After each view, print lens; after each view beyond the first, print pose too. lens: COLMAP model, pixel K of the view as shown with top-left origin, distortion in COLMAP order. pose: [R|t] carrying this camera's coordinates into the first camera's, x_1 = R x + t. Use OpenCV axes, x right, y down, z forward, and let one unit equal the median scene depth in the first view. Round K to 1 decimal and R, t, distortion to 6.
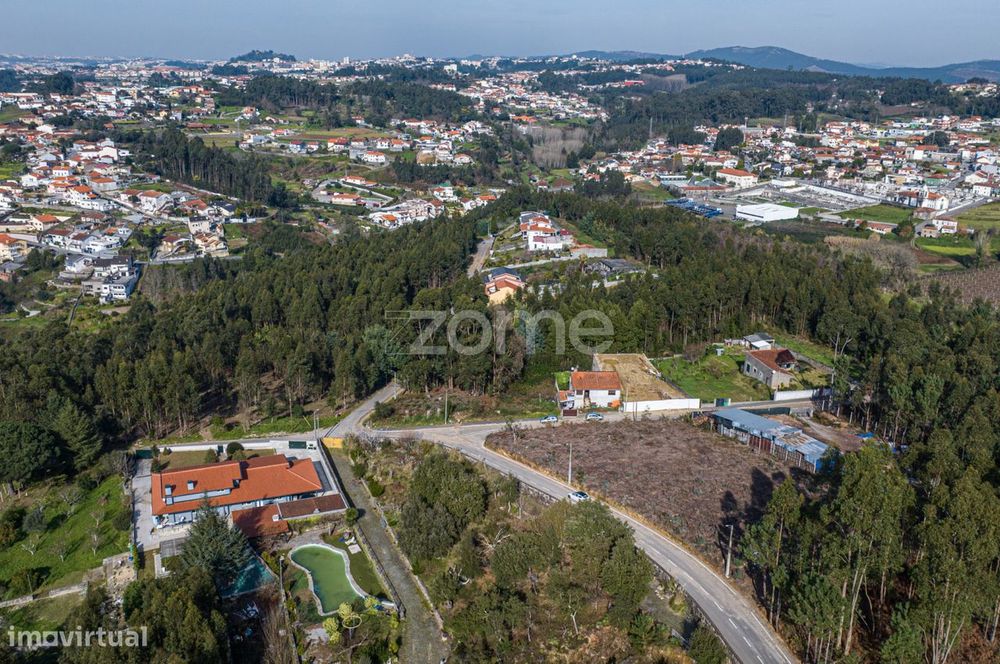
lens RADIAL K [[830.6, 0, 501.5], [0, 830.6, 331.1], [0, 0, 1]] dist [-0.007644, -0.035320]
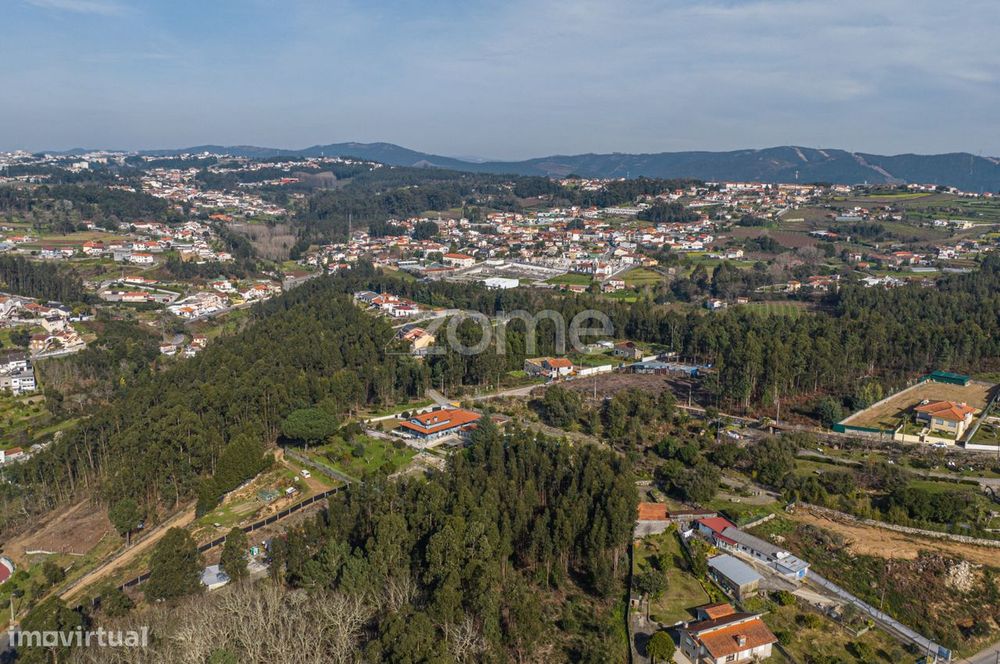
lens RADIAL K [[830.6, 0, 501.5], [0, 830.6, 331.1], [0, 0, 1]] dist [-0.007644, -0.035320]
pose [[0.900175, -0.084382, 0.427277, -0.231786], [0.128455, 0.988849, -0.075341, 0.032250], [-0.416155, 0.122706, 0.900976, -0.191717]]
